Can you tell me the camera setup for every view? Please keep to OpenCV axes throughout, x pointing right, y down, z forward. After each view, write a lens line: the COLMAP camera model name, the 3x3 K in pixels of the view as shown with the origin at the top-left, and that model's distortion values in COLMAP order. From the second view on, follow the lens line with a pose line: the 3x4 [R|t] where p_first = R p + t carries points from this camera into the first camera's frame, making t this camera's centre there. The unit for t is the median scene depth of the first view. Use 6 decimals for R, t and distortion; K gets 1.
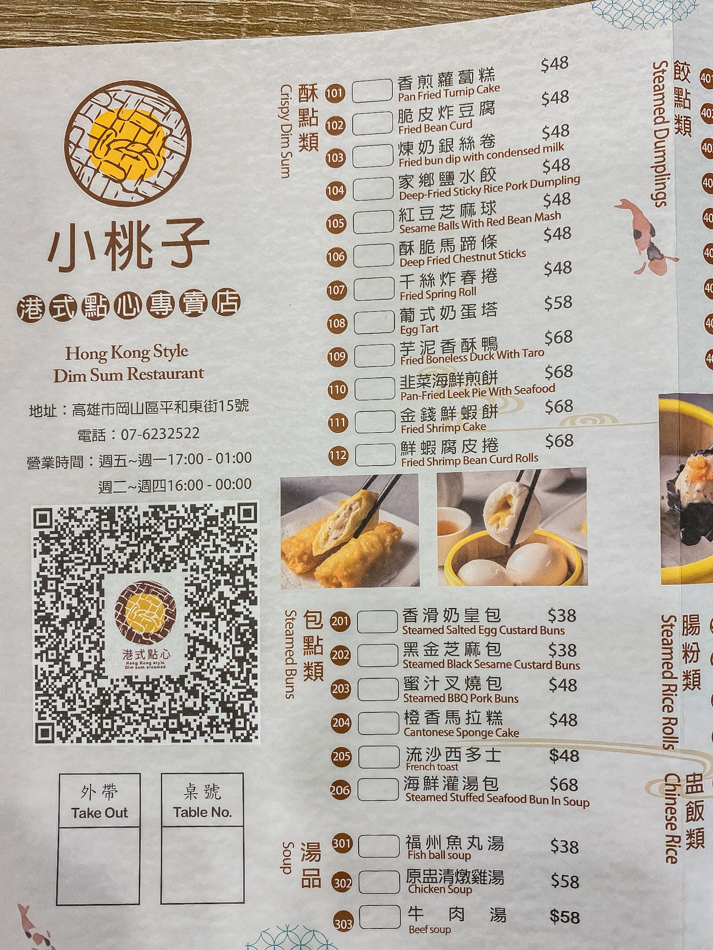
lens RADIAL K [[721.3, 0, 356.5], [0, 721.3, 475.0], [0, 0, 1]] dist [-0.005340, 0.000014]
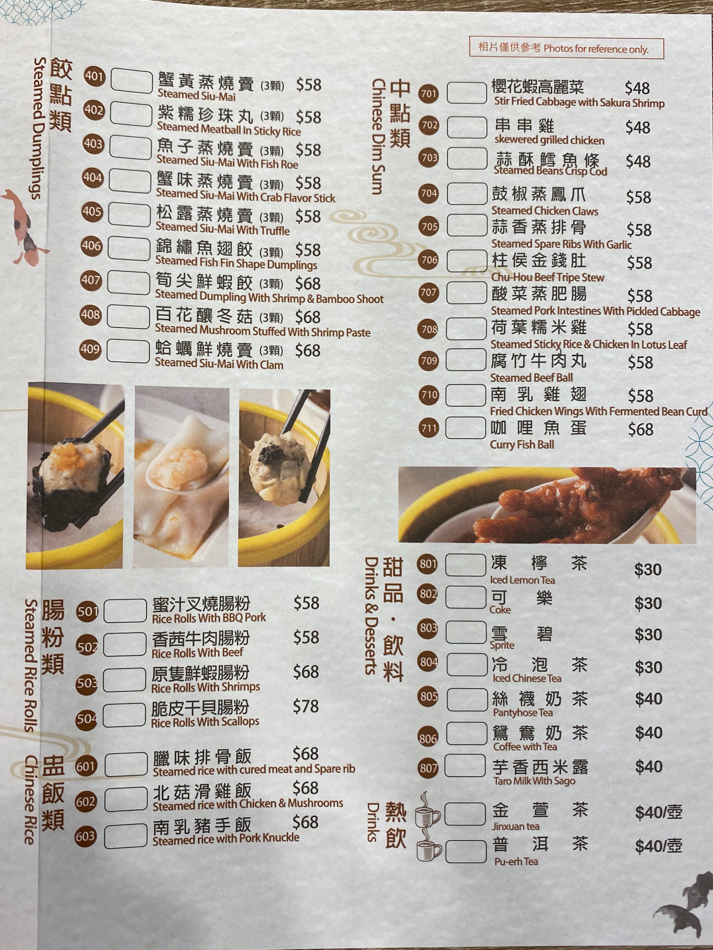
lens RADIAL K [[721.3, 0, 356.5], [0, 721.3, 475.0], [0, 0, 1]] dist [-0.005340, 0.000014]
pose [[0.997200, 0.037280, 0.064822, 0.818180], [-0.036799, 0.999286, -0.008609, 0.010820], [-0.065097, 0.006200, 0.997860, -0.046371]]
